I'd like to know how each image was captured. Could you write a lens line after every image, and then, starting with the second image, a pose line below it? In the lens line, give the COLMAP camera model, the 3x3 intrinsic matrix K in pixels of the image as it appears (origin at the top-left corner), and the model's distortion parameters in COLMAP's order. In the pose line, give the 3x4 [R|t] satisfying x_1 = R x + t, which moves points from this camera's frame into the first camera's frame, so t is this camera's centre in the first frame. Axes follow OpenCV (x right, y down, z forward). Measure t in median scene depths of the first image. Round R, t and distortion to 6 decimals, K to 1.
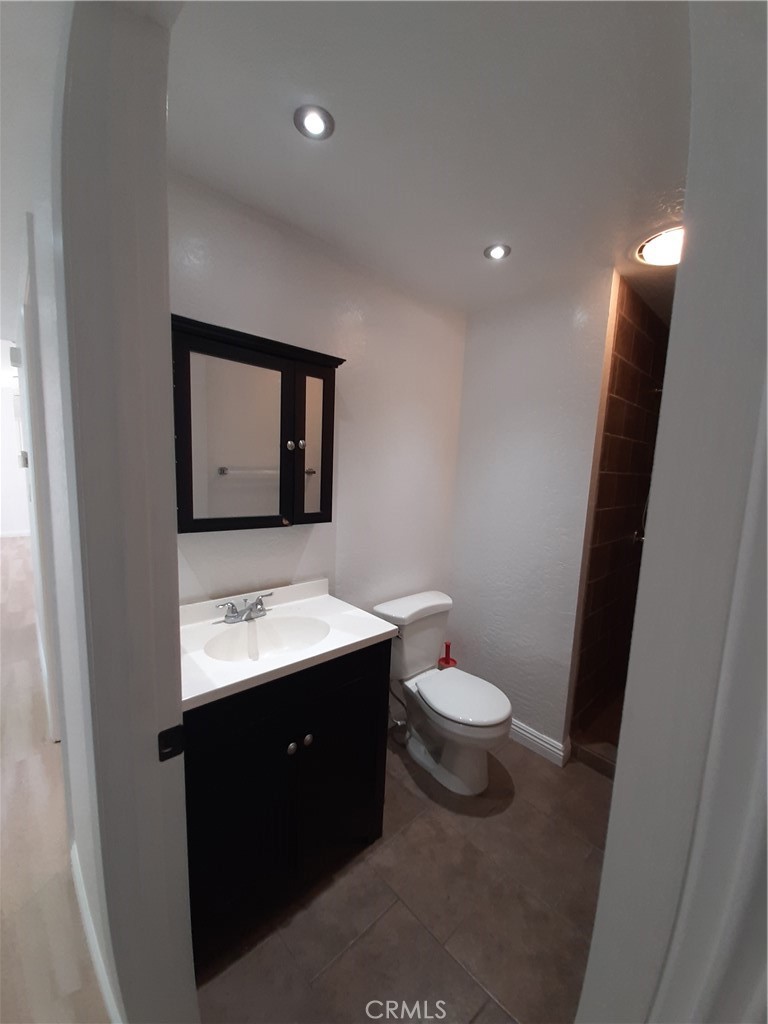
lens RADIAL K [[394.9, 0, 378.8], [0, 394.9, 517.6], [0, 0, 1]] dist [-0.008077, -0.000390]
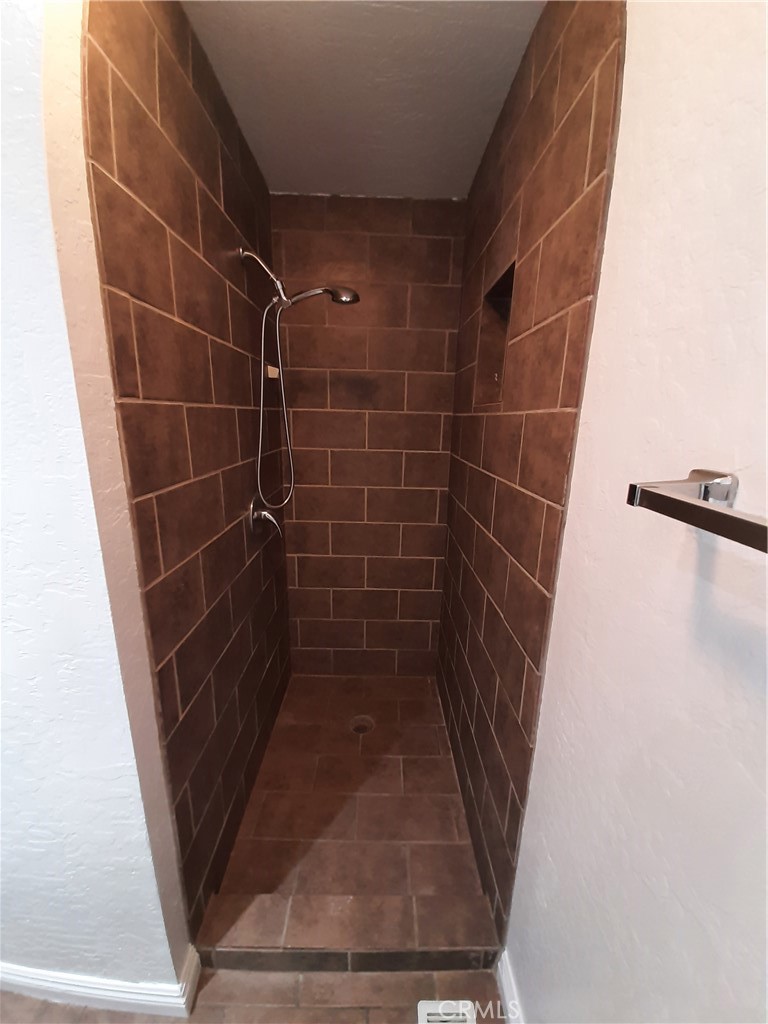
lens RADIAL K [[394.9, 0, 380.5], [0, 394.9, 511.7], [0, 0, 1]] dist [-0.008077, -0.000390]
pose [[0.661923, -0.200923, 0.722141, 0.402401], [0.100983, 0.978525, 0.179695, -0.050395], [-0.742738, -0.046021, 0.667999, 0.521599]]
